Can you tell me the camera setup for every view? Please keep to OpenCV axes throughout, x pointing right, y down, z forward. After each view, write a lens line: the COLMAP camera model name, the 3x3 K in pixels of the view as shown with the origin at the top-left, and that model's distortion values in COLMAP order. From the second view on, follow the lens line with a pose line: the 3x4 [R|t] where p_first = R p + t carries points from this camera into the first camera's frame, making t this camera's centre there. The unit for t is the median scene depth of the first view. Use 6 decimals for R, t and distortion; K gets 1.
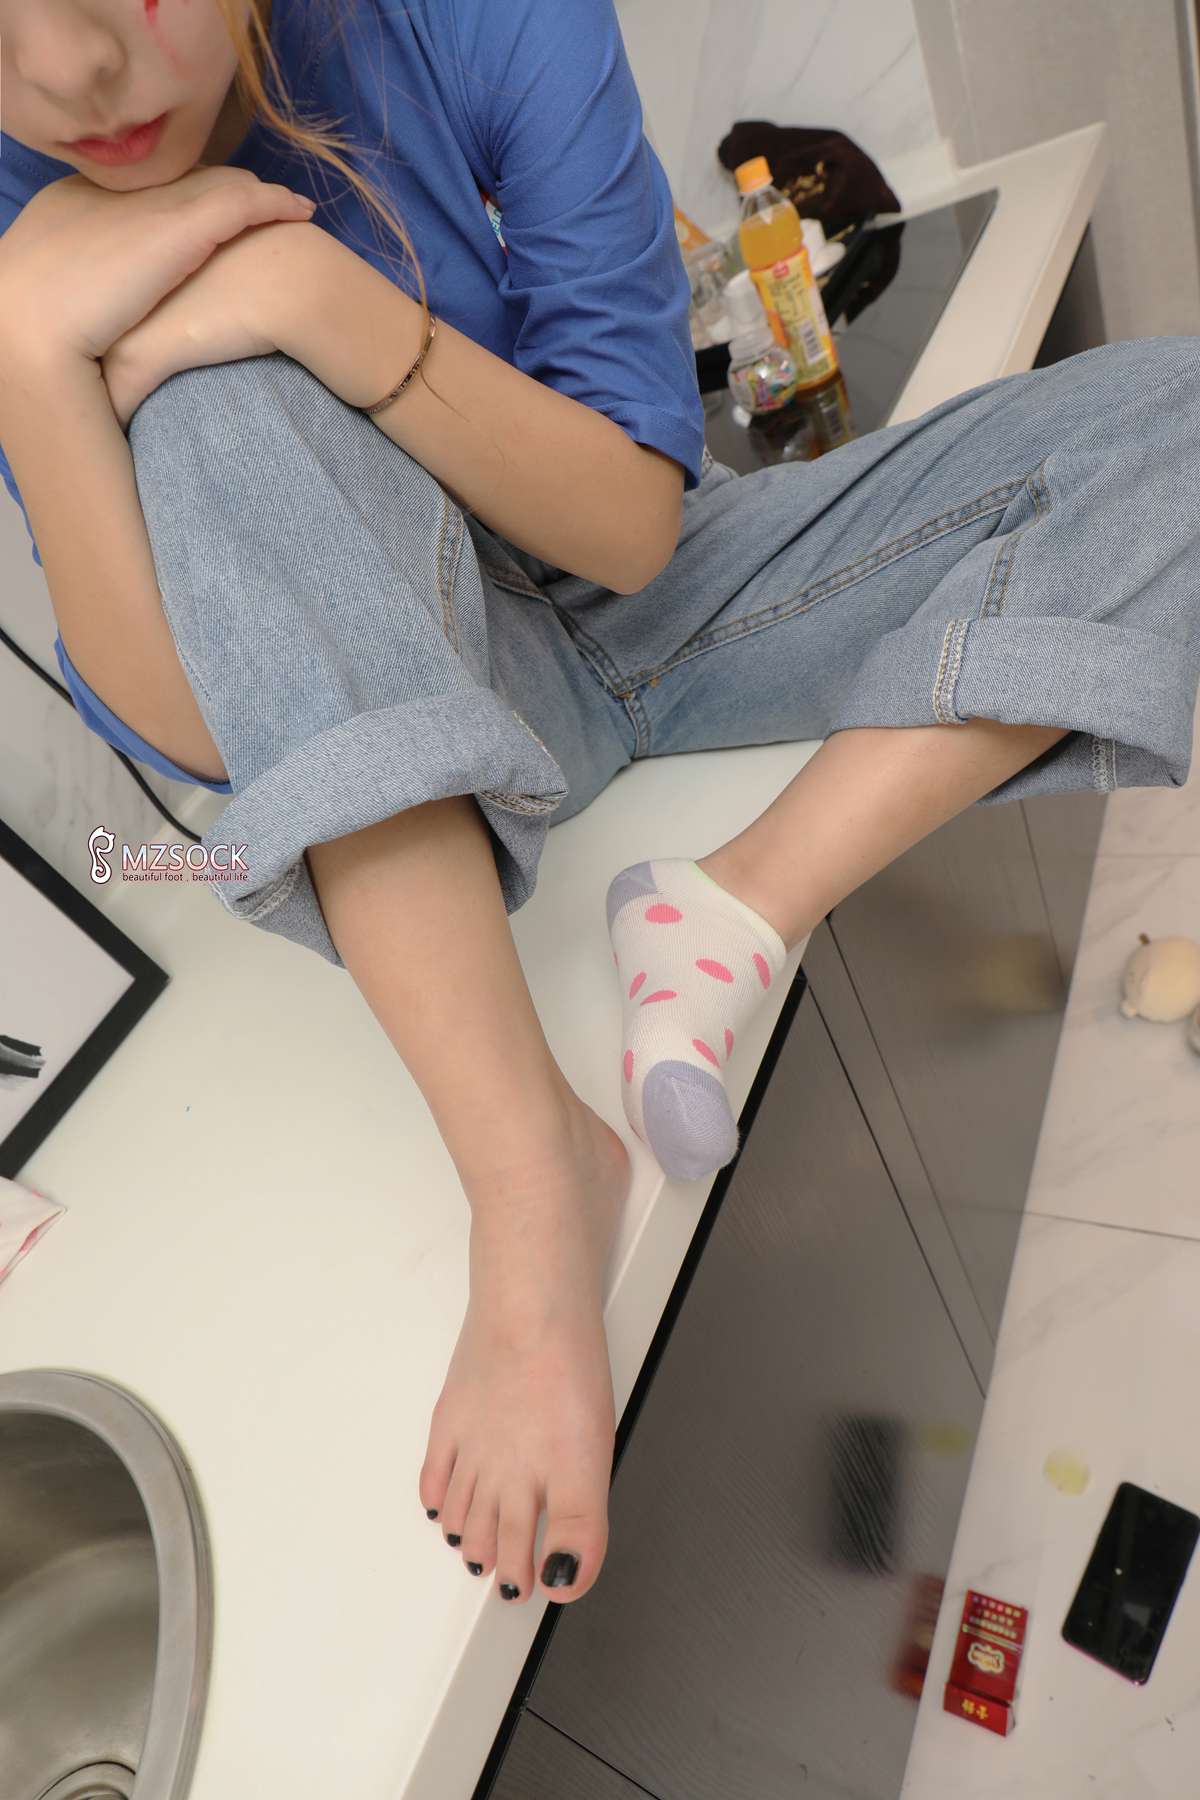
lens RADIAL K [[1154.0, 0, 596.3], [0, 1154.0, 904.5], [0, 0, 1]] dist [-0.003659, 0.004040]
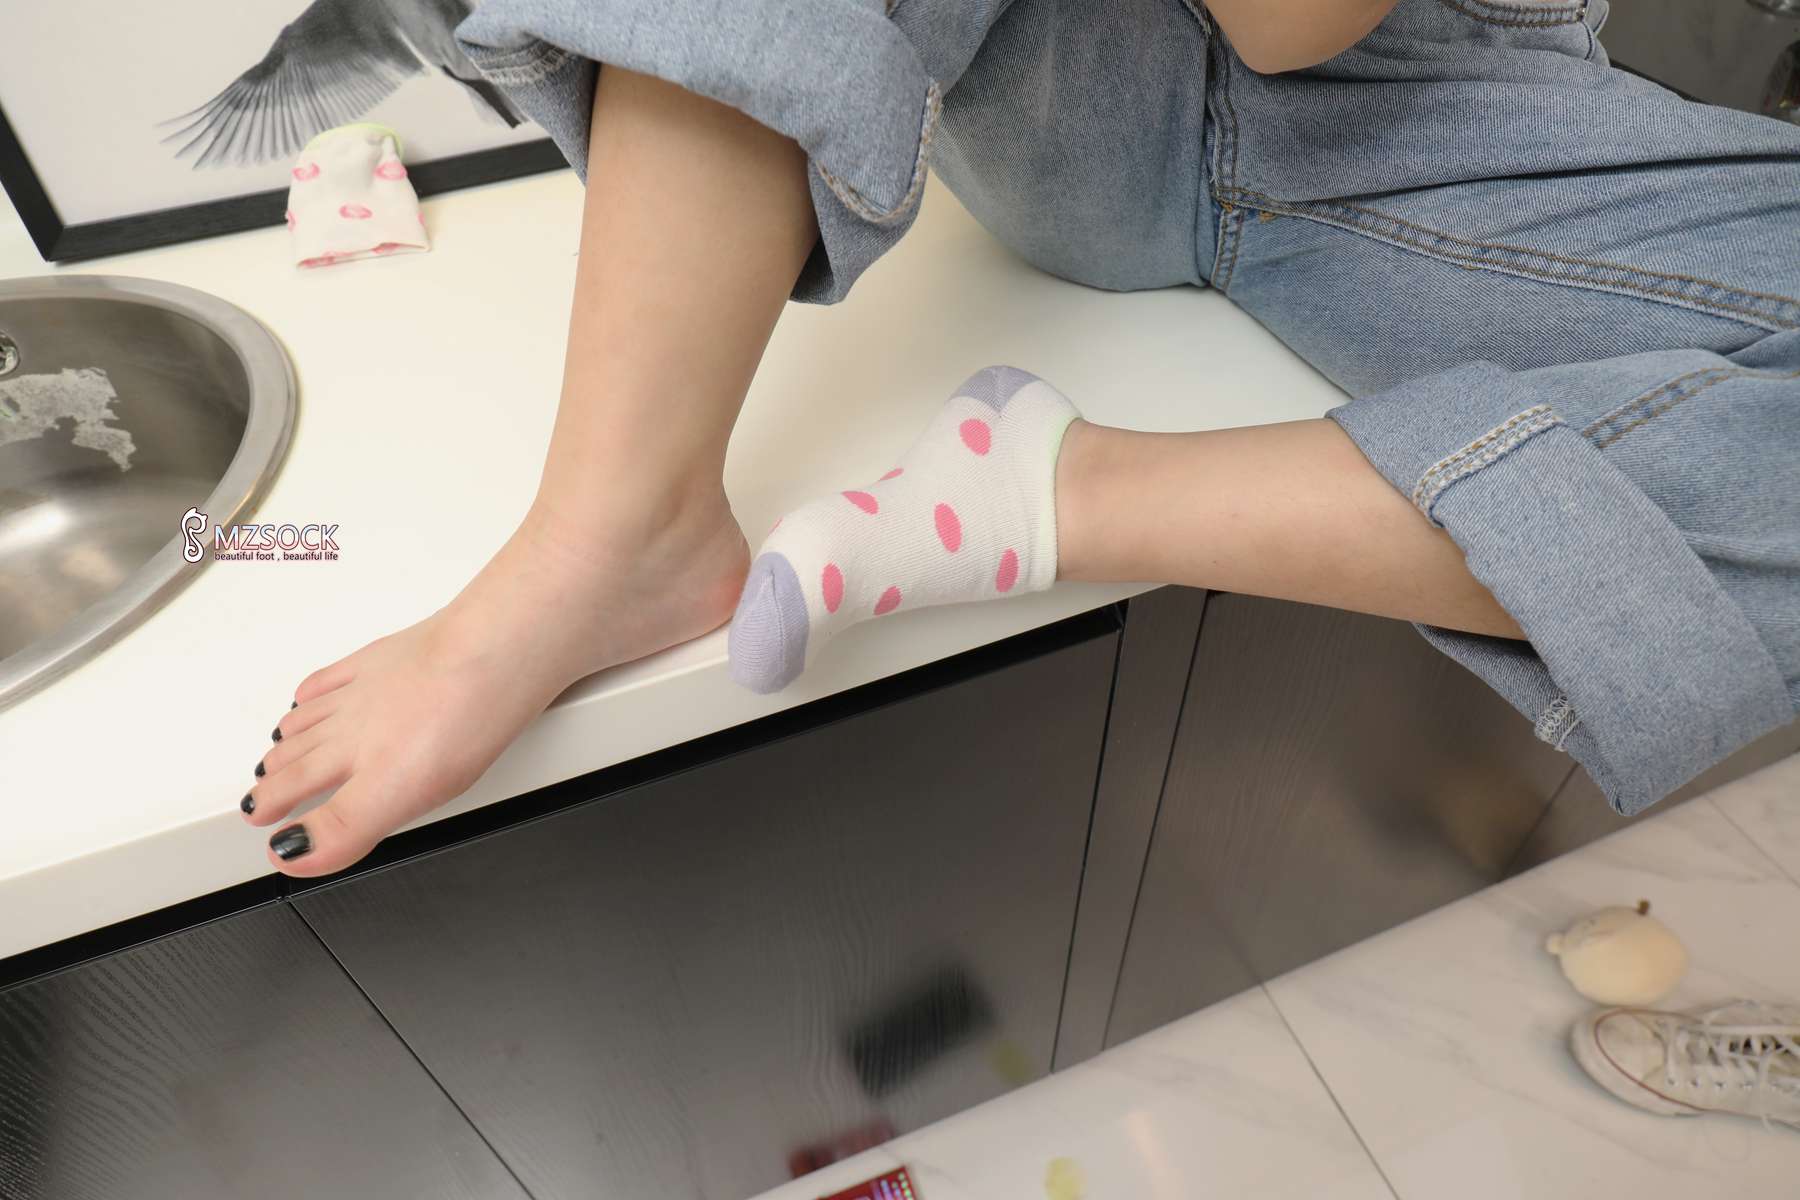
lens RADIAL K [[1165.4, 0, 880.4], [0, 1165.4, 600.5], [0, 0, 1]] dist [-0.034603, 0.036401]
pose [[0.685219, 0.708910, -0.167098, 0.206337], [-0.633639, 0.693352, 0.343169, -0.133661], [0.359133, -0.129266, 0.924291, 0.194734]]
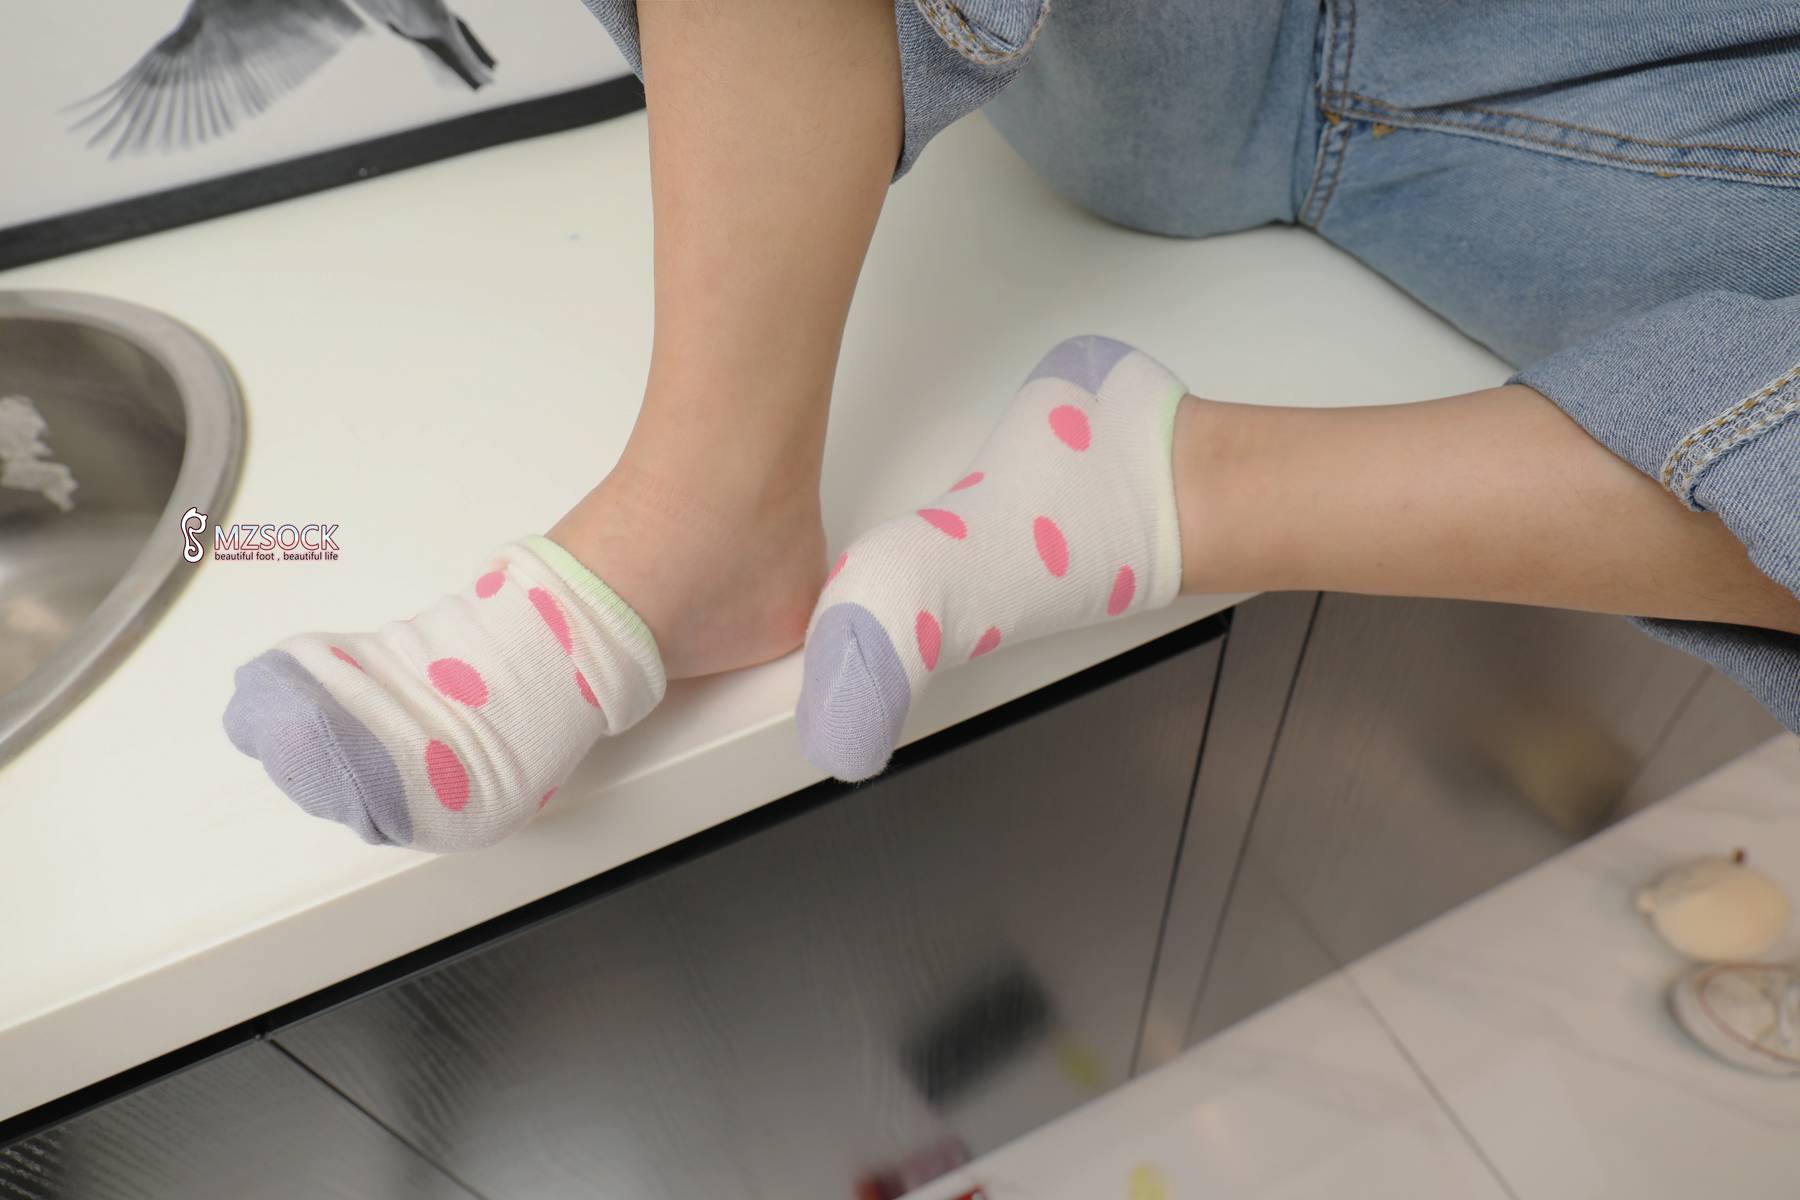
lens RADIAL K [[1142.4, 0, 900.0], [0, 1142.4, 600.0], [0, 0, 1]] dist [0.002877, -0.001184]
pose [[0.732461, 0.667071, -0.136077, 0.127613], [-0.590401, 0.721905, 0.360943, -0.087627], [0.339009, -0.184037, 0.922607, 0.321255]]
